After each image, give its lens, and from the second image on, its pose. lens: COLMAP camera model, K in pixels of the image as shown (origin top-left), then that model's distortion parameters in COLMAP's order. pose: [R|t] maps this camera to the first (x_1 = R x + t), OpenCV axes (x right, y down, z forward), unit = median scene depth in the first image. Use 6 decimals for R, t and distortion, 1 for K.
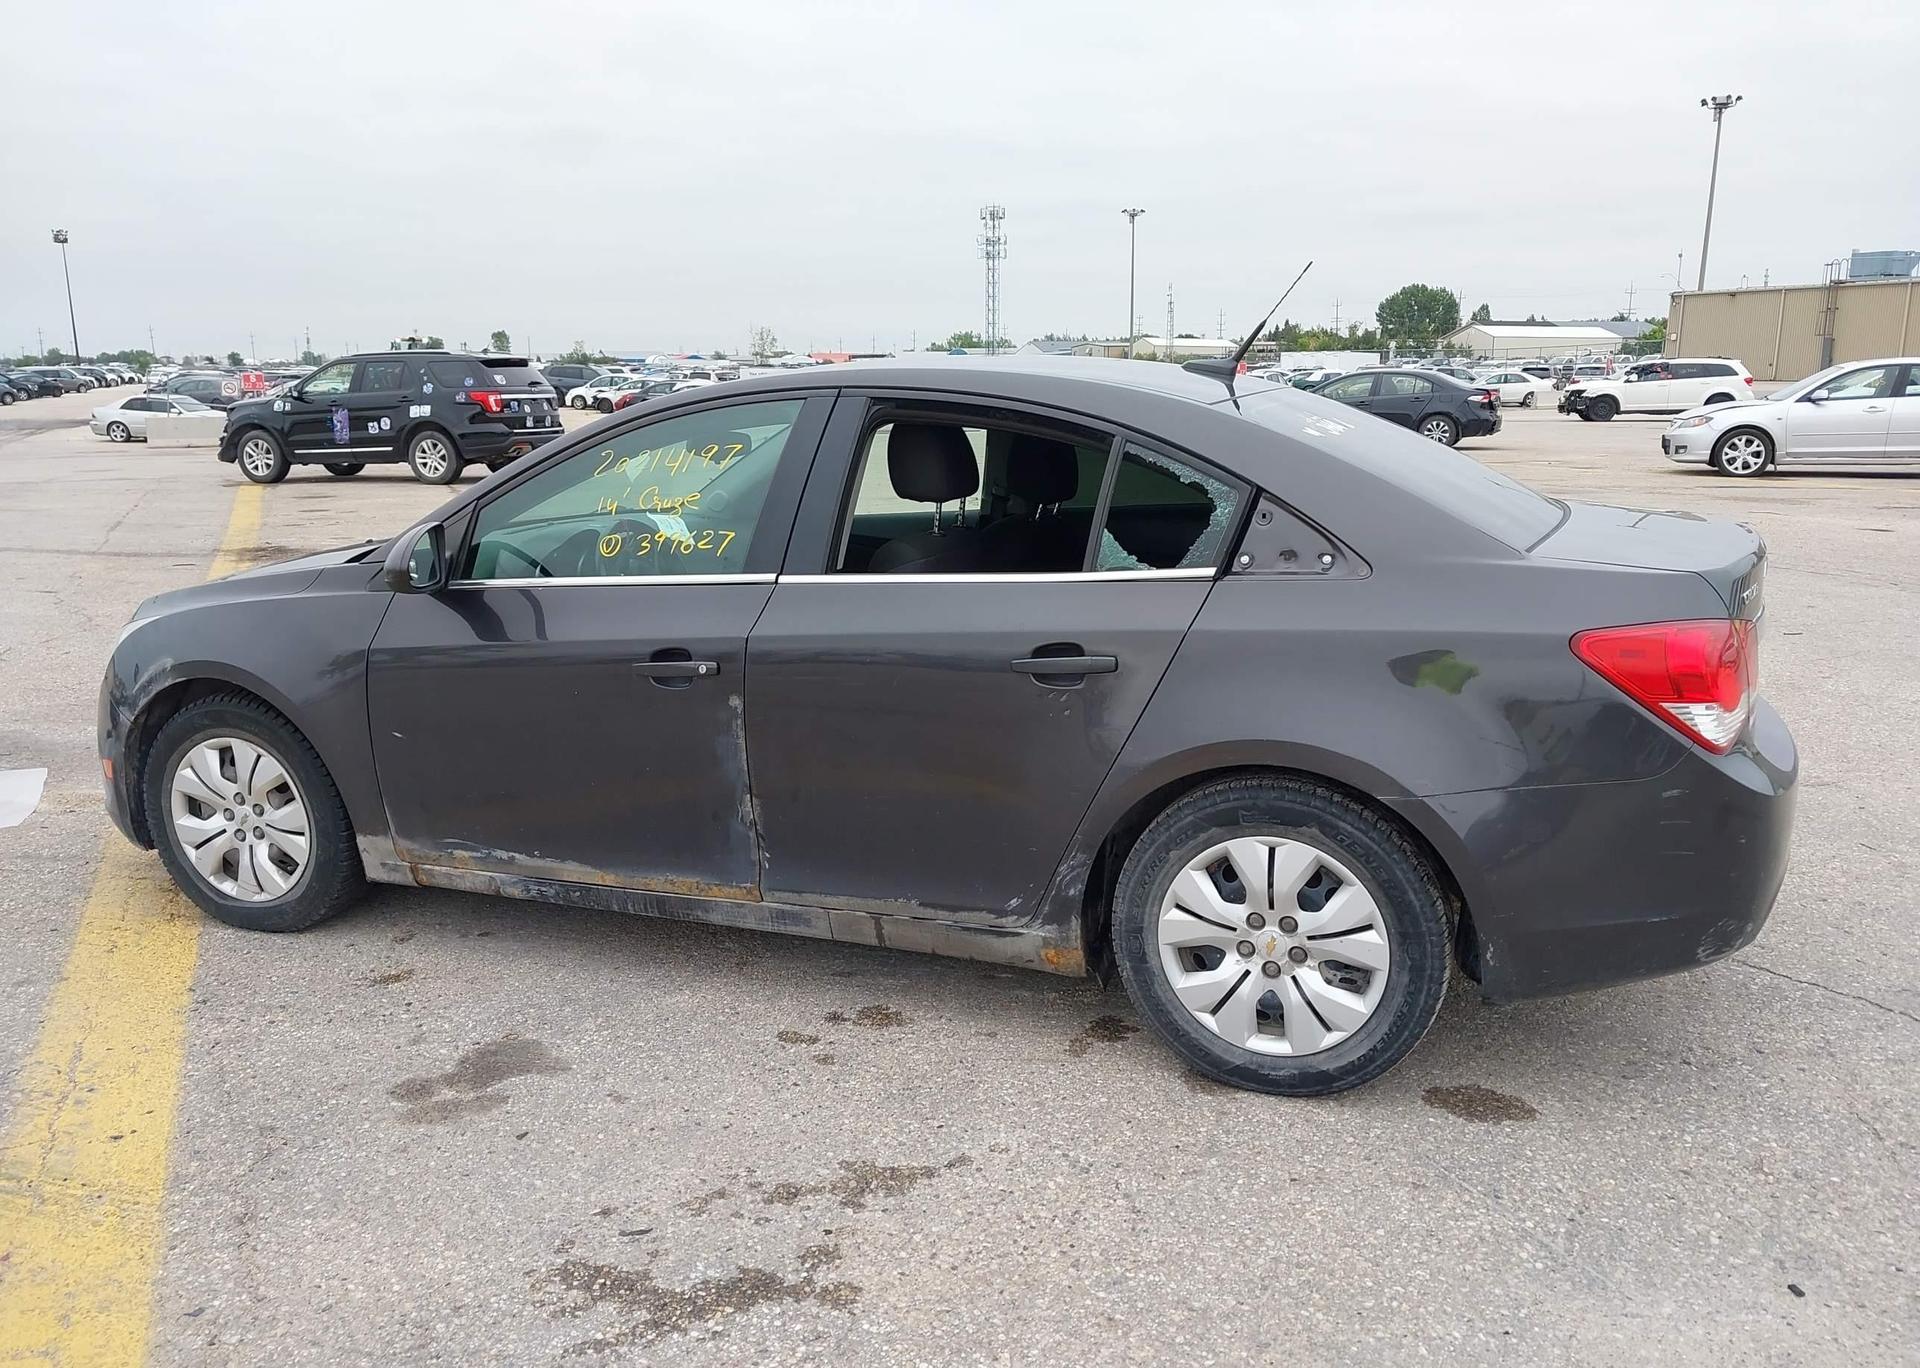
lens RADIAL K [[1511.7, 0, 951.8], [0, 1511.7, 672.1], [0, 0, 1]] dist [0.032649, -0.052498]
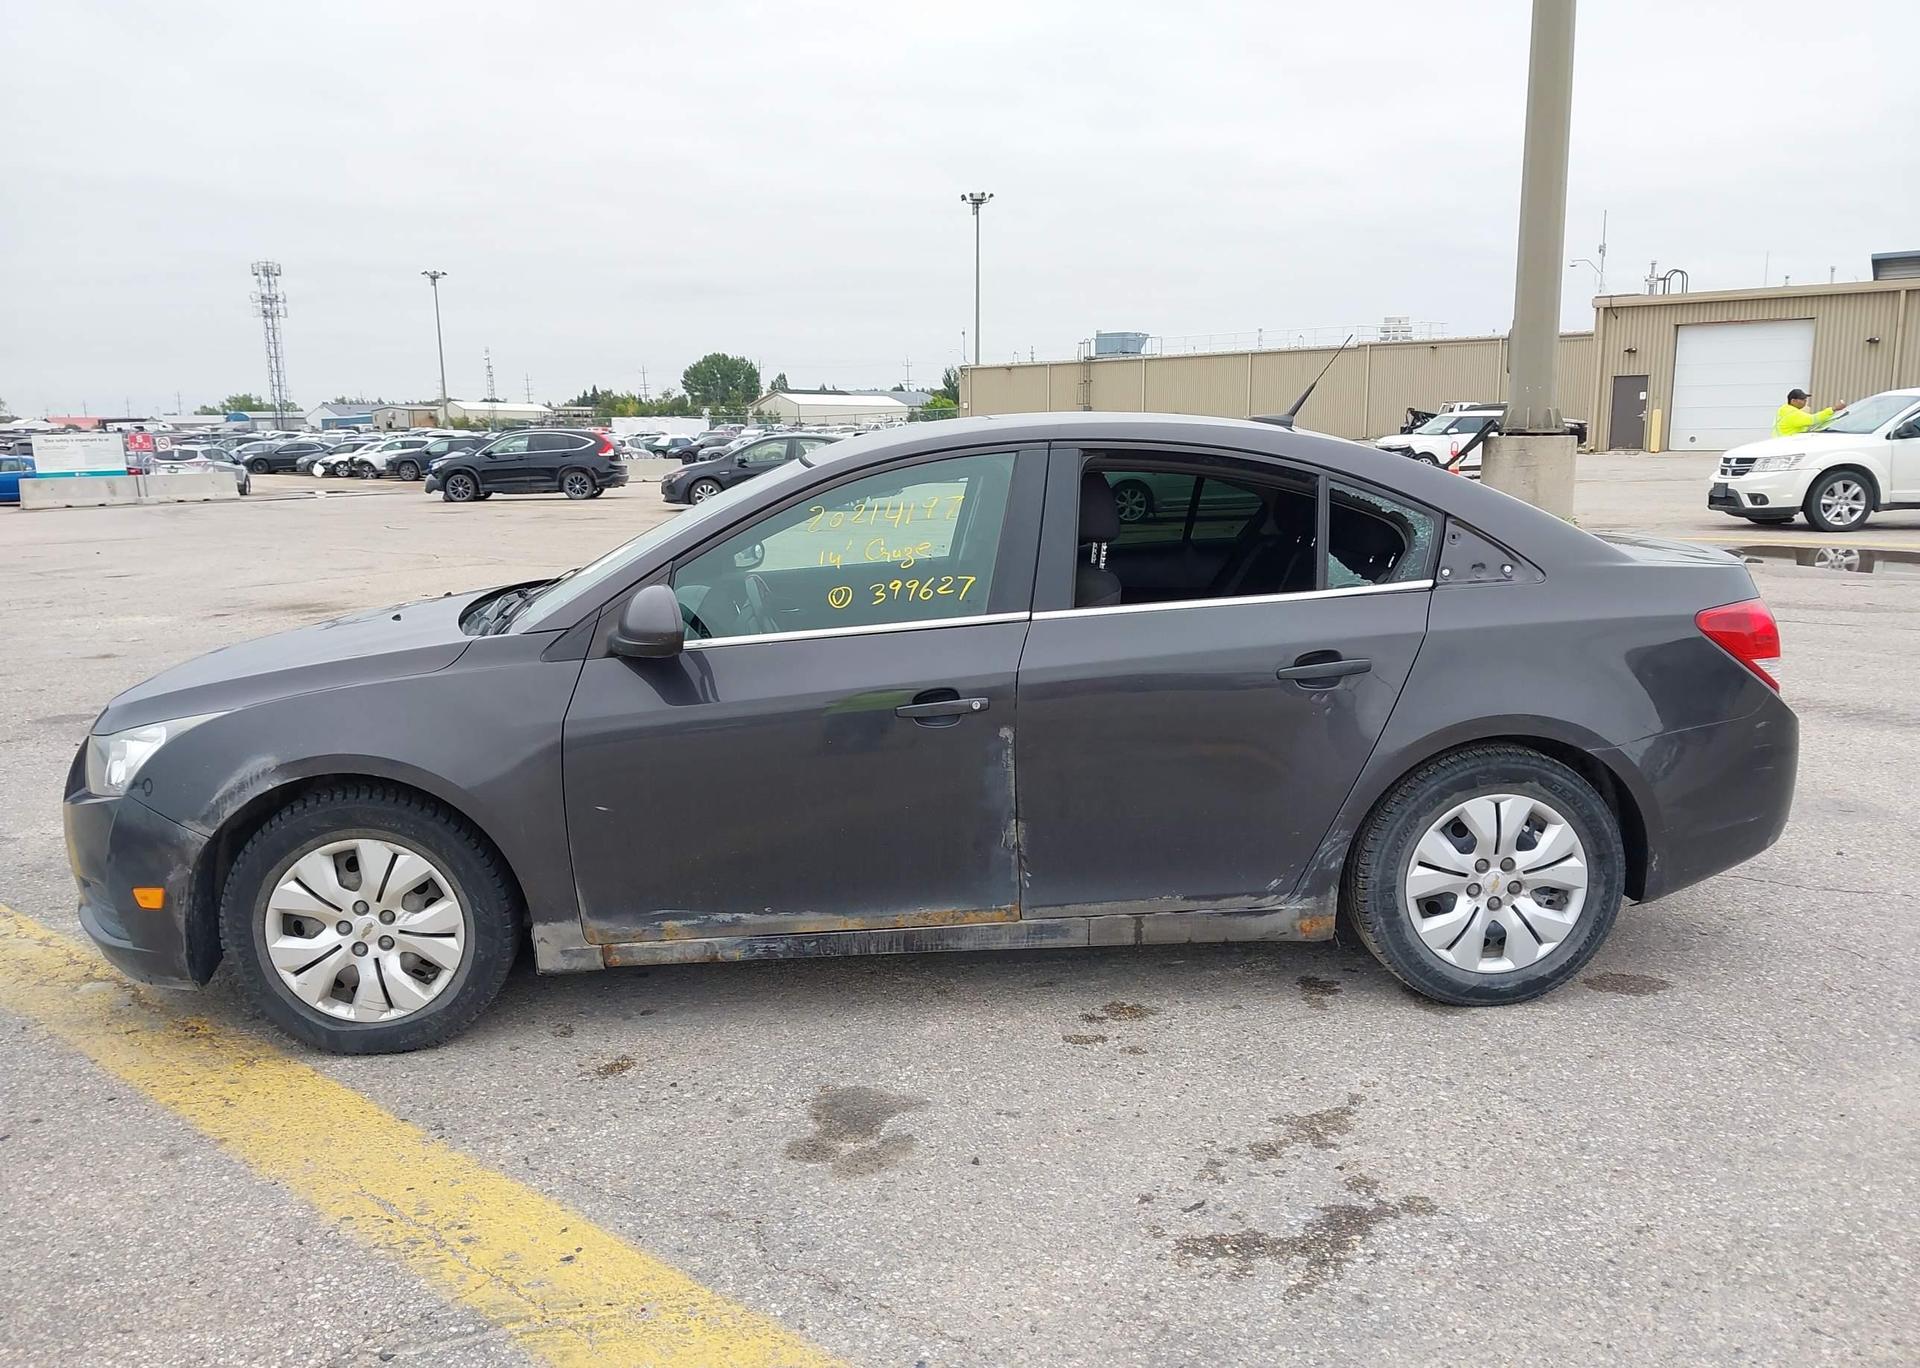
lens RADIAL K [[1511.7, 0, 945.5], [0, 1511.7, 677.2], [0, 0, 1]] dist [0.032649, -0.052498]
pose [[0.904337, -0.075162, 0.420150, -0.570776], [0.091341, 0.995648, -0.018489, -0.003656], [-0.416931, 0.055097, 0.907267, 0.046379]]
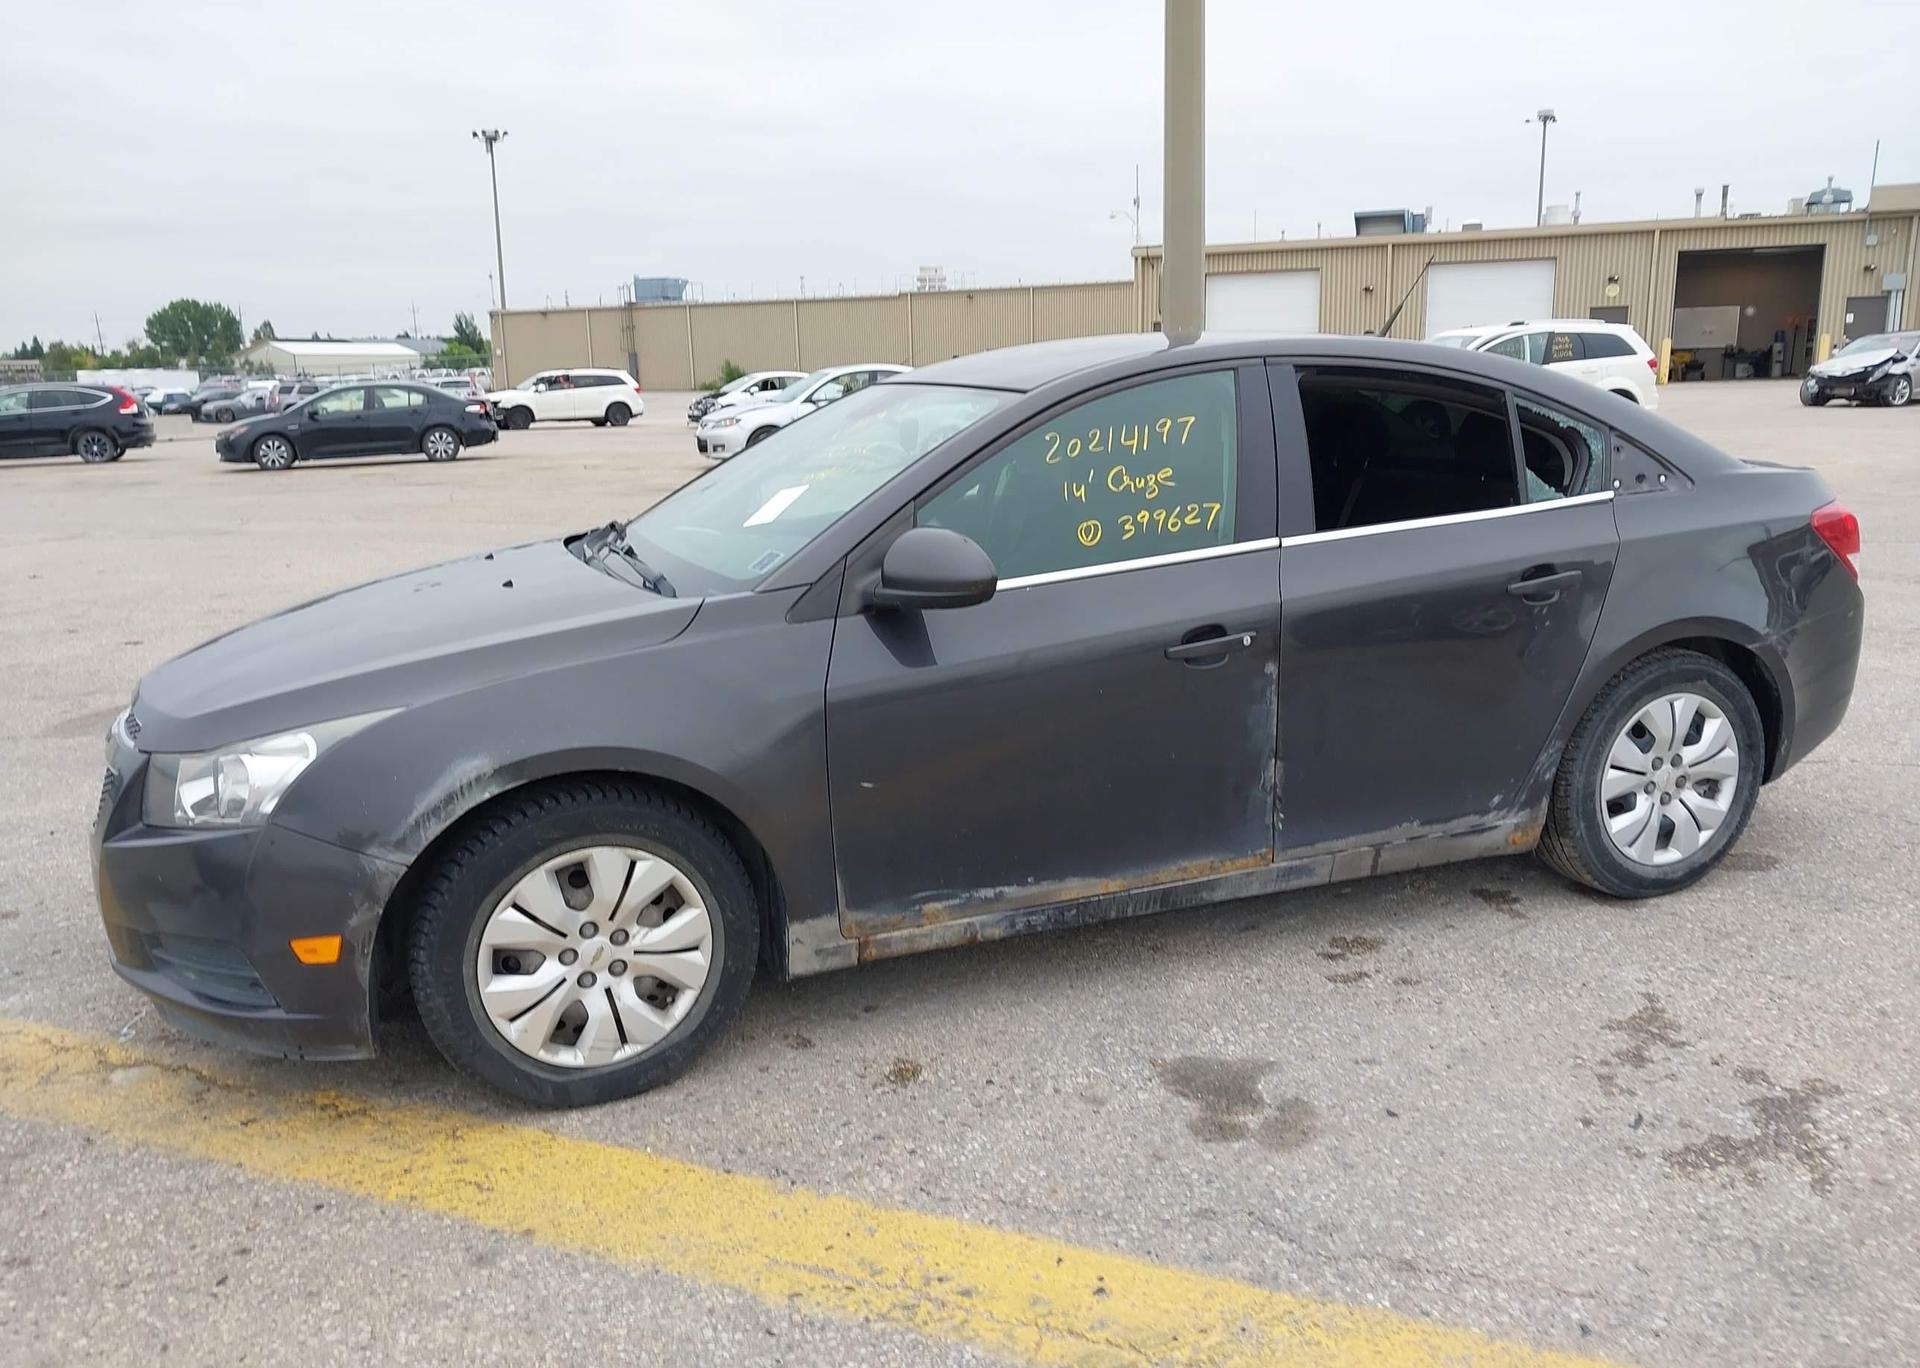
lens RADIAL K [[1511.7, 0, 944.7], [0, 1511.7, 684.0], [0, 0, 1]] dist [0.032649, -0.052498]
pose [[0.732011, -0.150287, 0.664511, -0.889242], [0.152788, 0.986735, 0.054854, -0.053345], [-0.663940, 0.061375, 0.745263, 0.357392]]
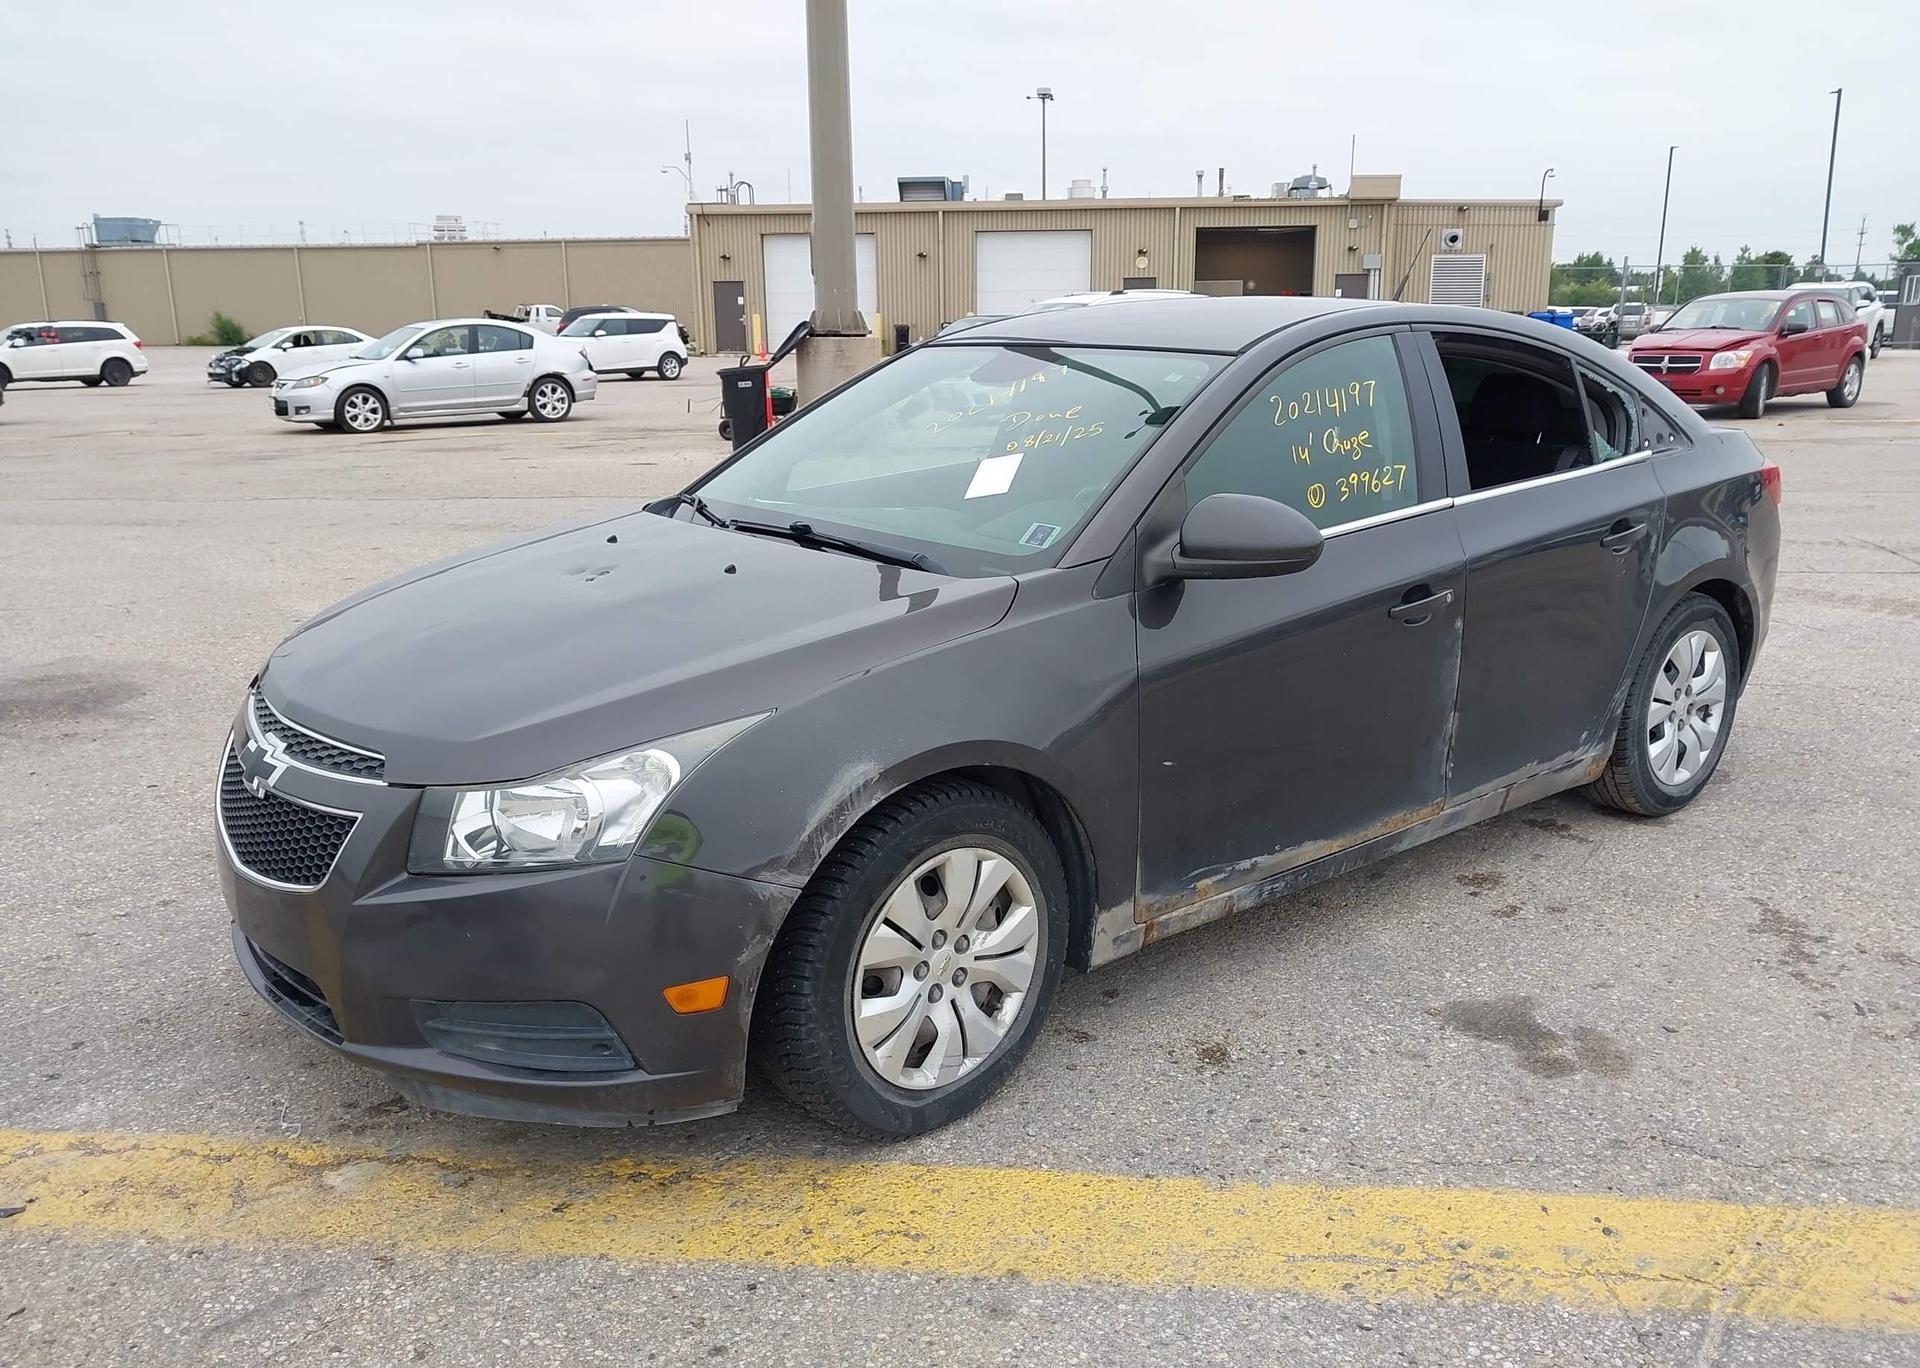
lens RADIAL K [[1511.7, 0, 943.6], [0, 1511.7, 698.6], [0, 0, 1]] dist [0.032649, -0.052498]
pose [[0.489164, -0.209700, 0.846608, -1.112187], [0.177463, 0.974292, 0.138789, -0.126676], [-0.853947, 0.082351, 0.513802, 0.700227]]
